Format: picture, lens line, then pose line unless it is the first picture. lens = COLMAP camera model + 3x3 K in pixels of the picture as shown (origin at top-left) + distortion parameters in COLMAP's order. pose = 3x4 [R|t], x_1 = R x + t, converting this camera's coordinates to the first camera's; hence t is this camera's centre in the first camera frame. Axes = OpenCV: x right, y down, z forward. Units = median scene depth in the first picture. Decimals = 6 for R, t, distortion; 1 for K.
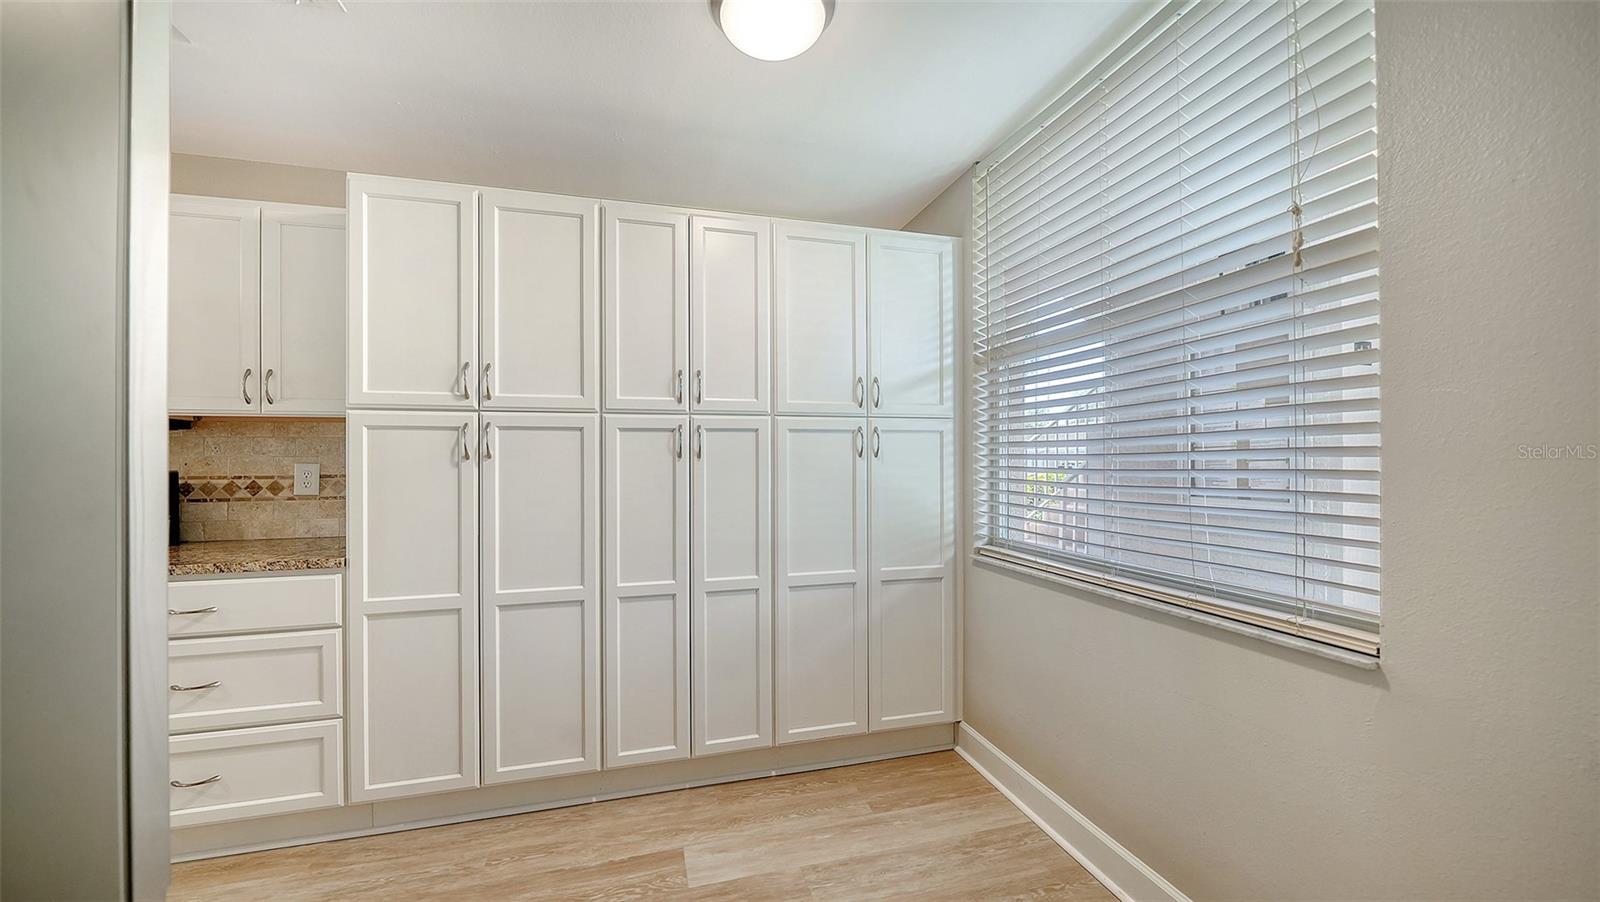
lens RADIAL K [[598.2, 0, 796.9], [0, 598.2, 455.7], [0, 0, 1]] dist [-0.008765, 0.000003]
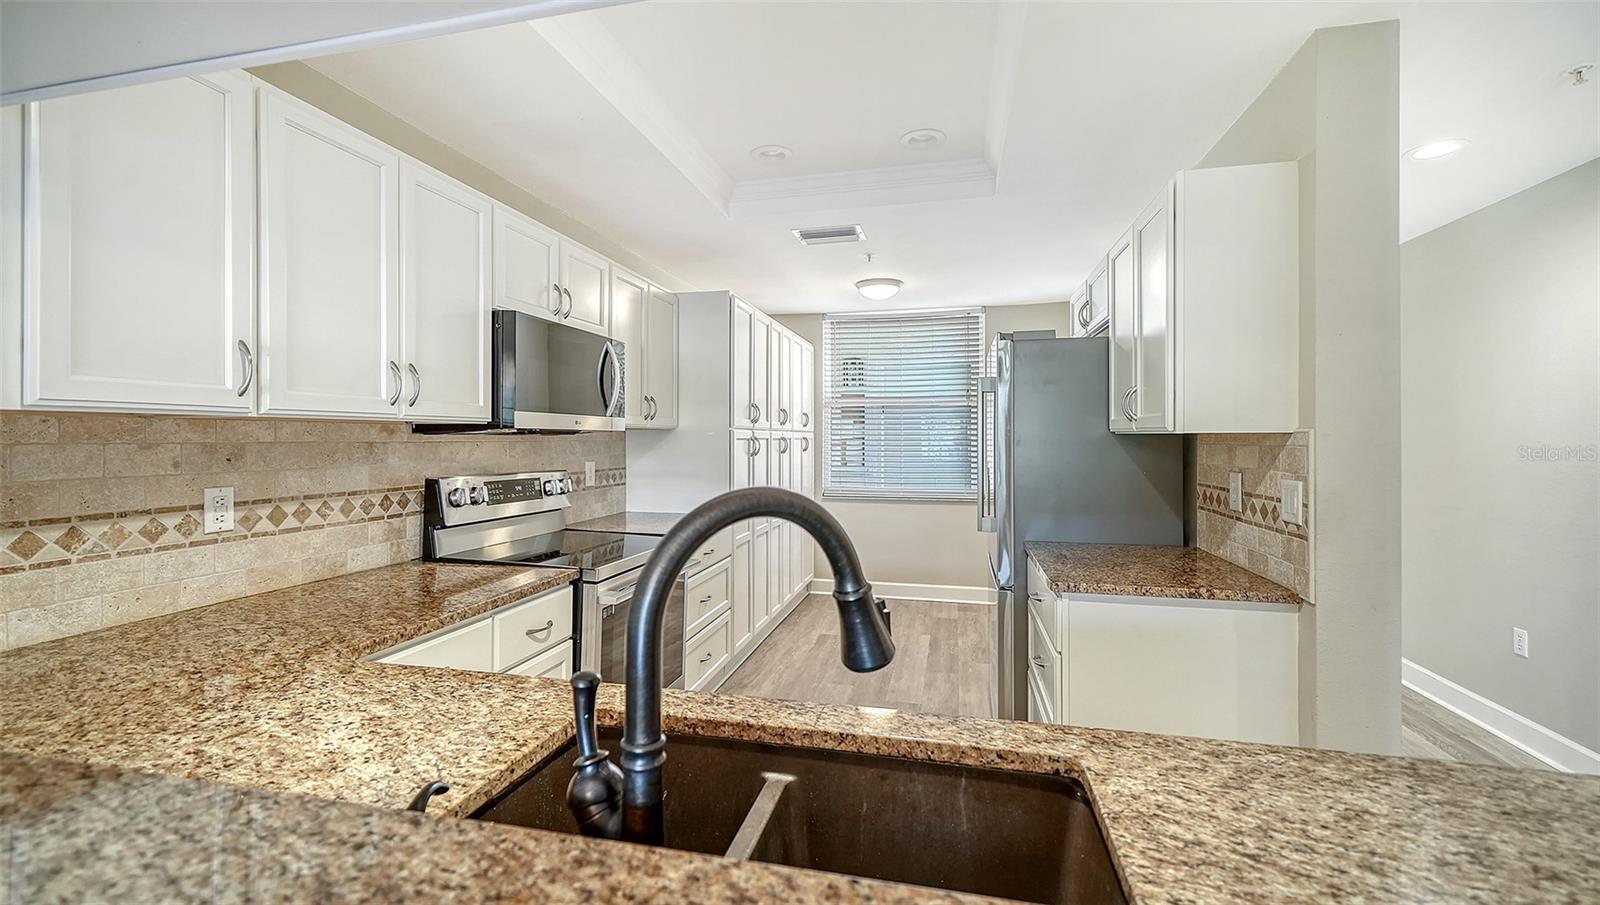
lens RADIAL K [[662.8, 0, 797.4], [0, 662.8, 441.3], [0, 0, 1]] dist [0.000881, 0.000061]
pose [[0.488255, 0.002763, 0.872697, -2.055637], [-0.006045, 0.999982, 0.000217, -0.036717], [-0.872680, -0.005381, 0.488262, -0.087461]]
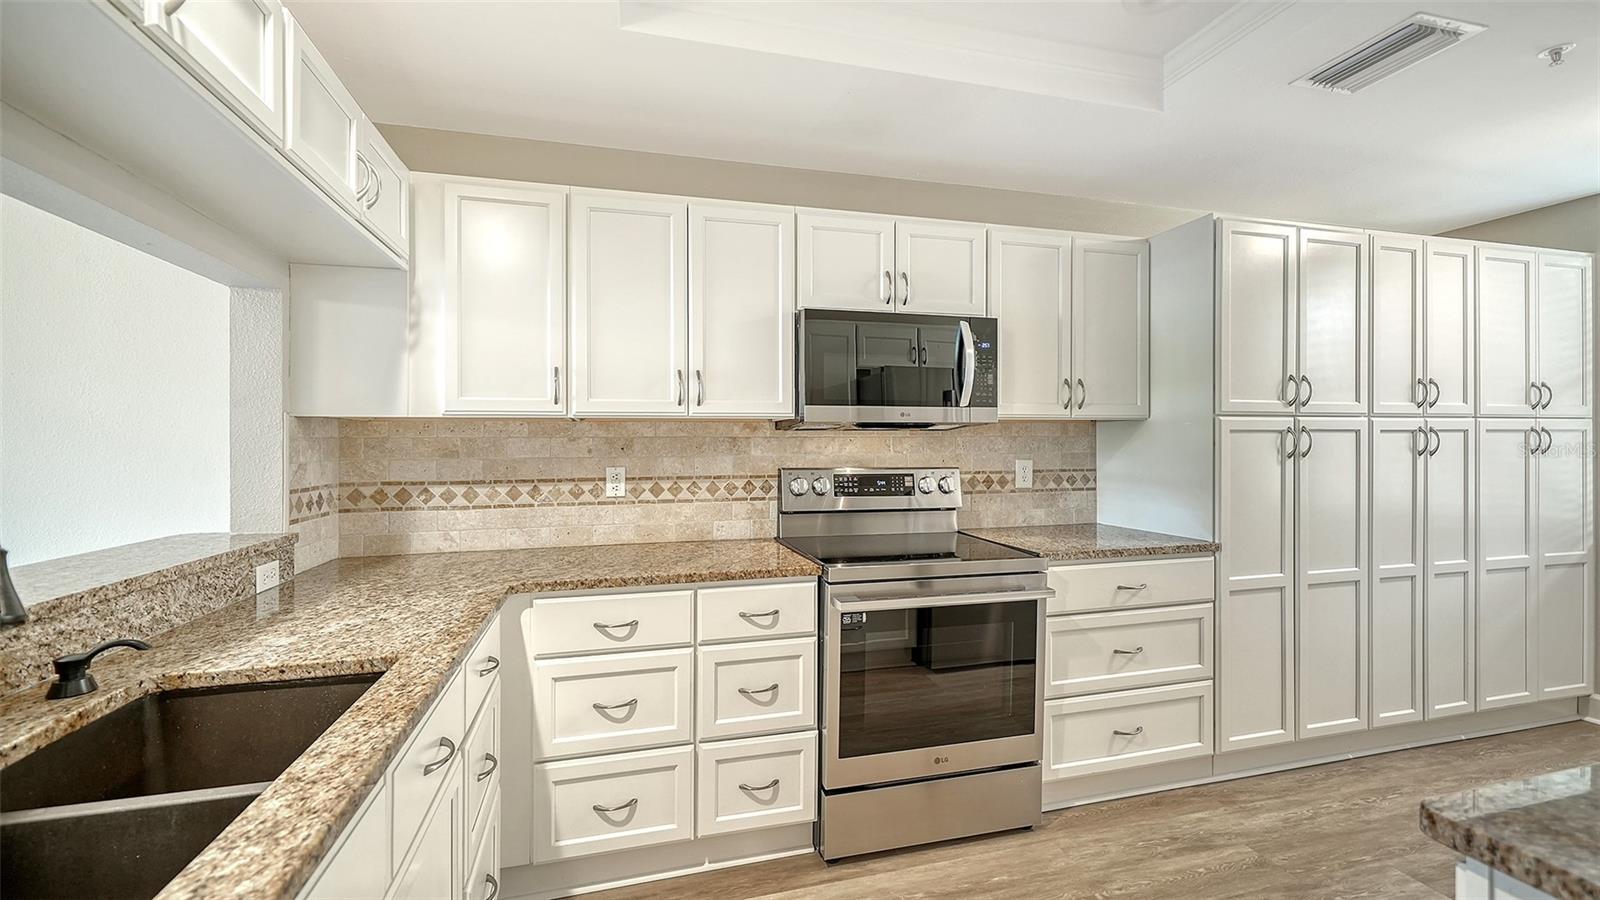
lens RADIAL K [[661.9, 0, 791.7], [0, 661.9, 448.6], [0, 0, 1]] dist [0.003861, -0.000129]
pose [[0.999984, 0.000538, -0.005688, -1.394427], [-0.000479, 0.999947, 0.010291, -0.022549], [0.005693, -0.010289, 0.999931, -0.269196]]
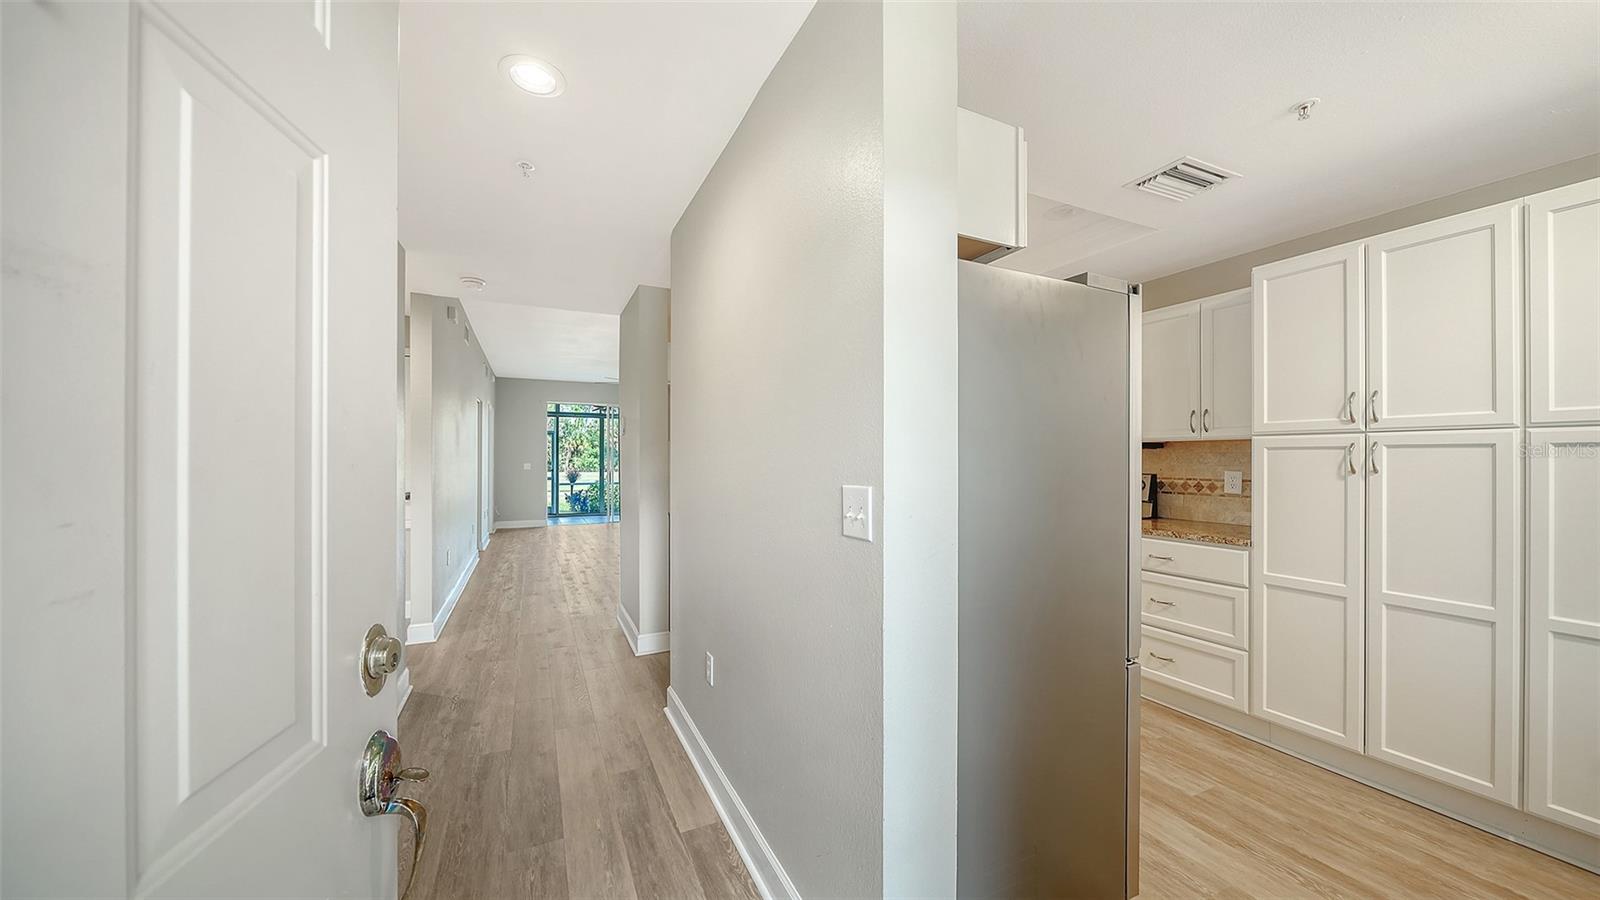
lens RADIAL K [[557.3, 0, 799.8], [0, 557.3, 457.0], [0, 0, 1]] dist [0.000819, -0.004092]
pose [[0.178324, 0.004598, -0.983961, 0.312983], [0.000654, 0.999988, 0.004792, -0.030271], [0.983972, -0.001498, 0.178319, -0.261508]]
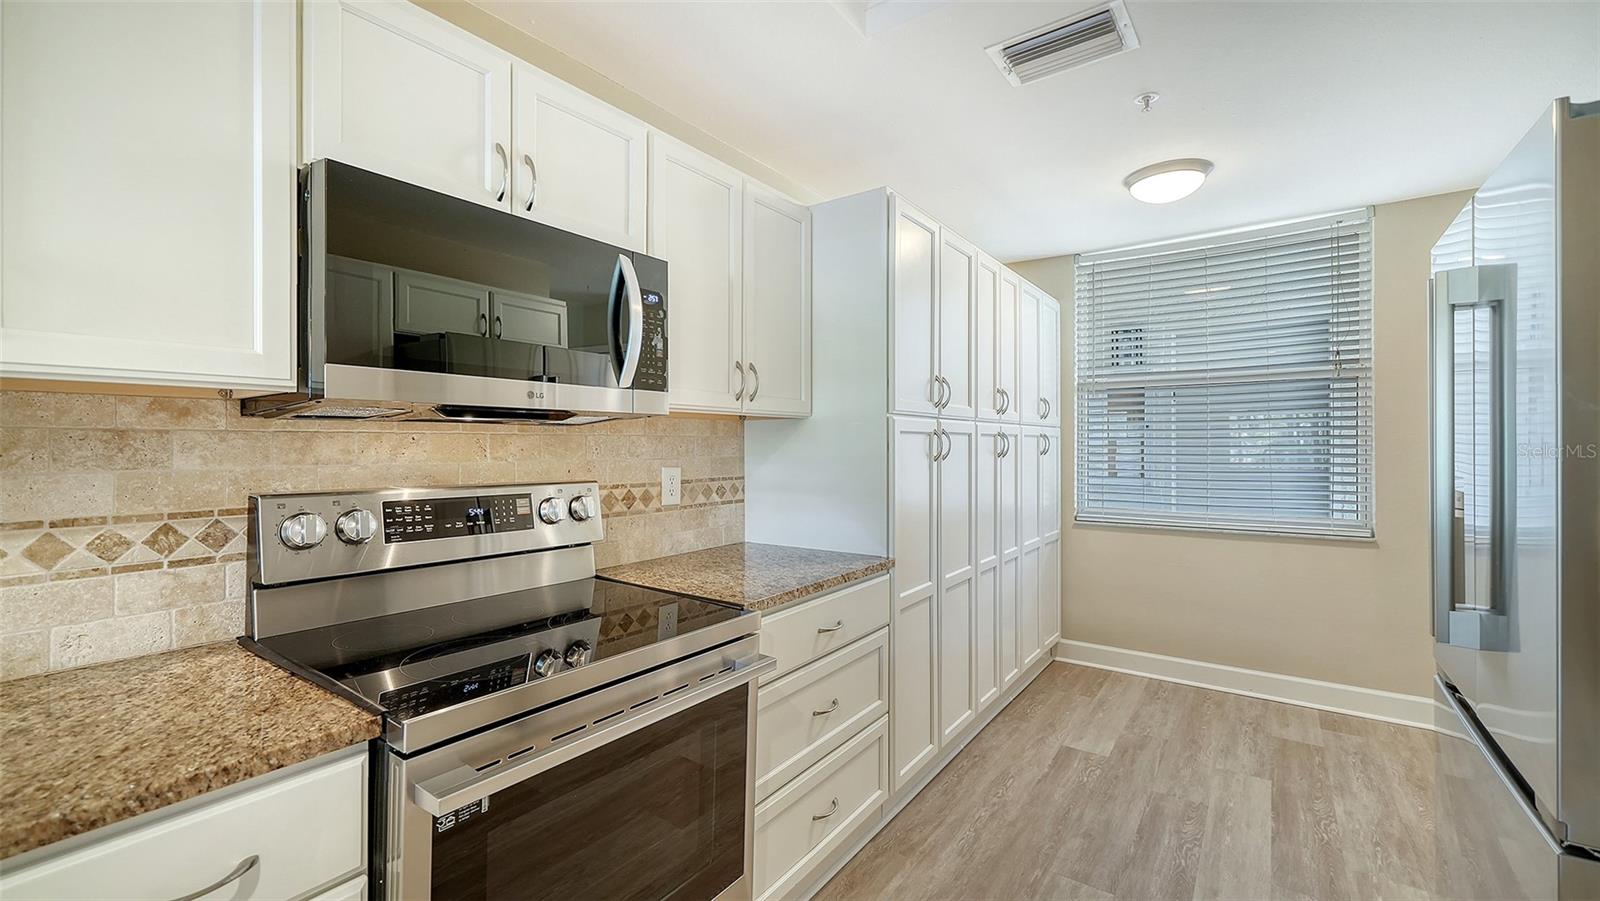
lens RADIAL K [[664.8, 0, 800.5], [0, 664.8, 447.4], [0, 0, 1]] dist [0.001806, -0.000250]
pose [[0.778431, 0.001225, 0.627729, -1.415651], [-0.004240, 0.999986, 0.003306, -0.020753], [-0.627716, -0.005235, 0.778425, 0.173126]]
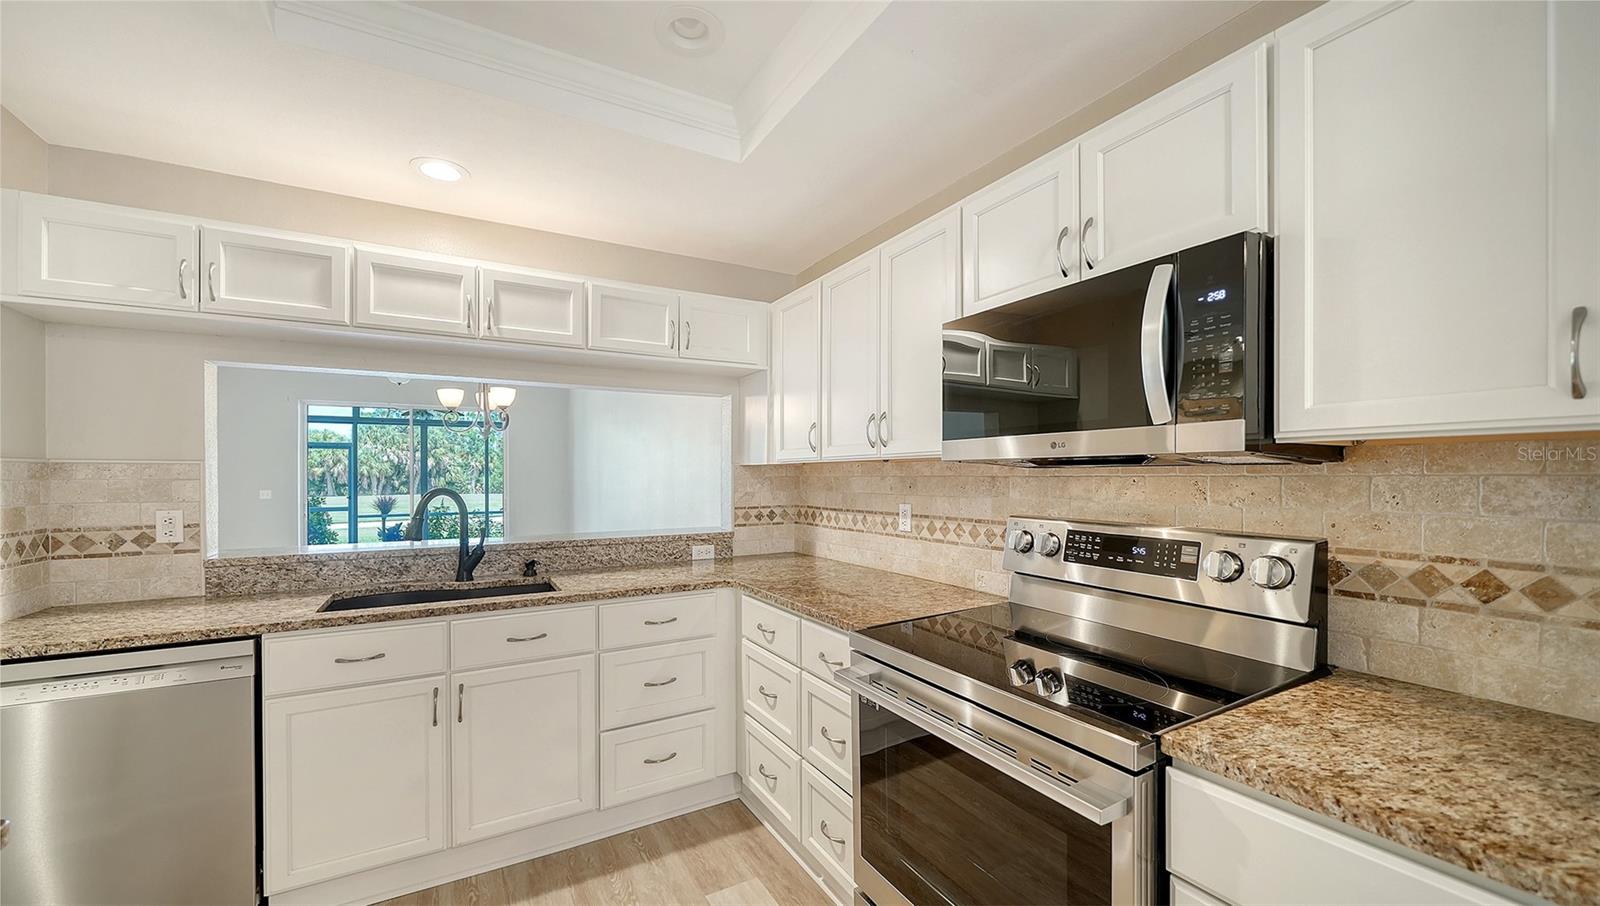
lens RADIAL K [[605.9, 0, 798.8], [0, 605.9, 482.1], [0, 0, 1]] dist [-0.002187, -0.000269]
pose [[0.246701, 0.016929, -0.968944, -0.650047], [0.008899, 0.999766, 0.019733, -0.043717], [0.969051, -0.013491, 0.246493, 0.406858]]
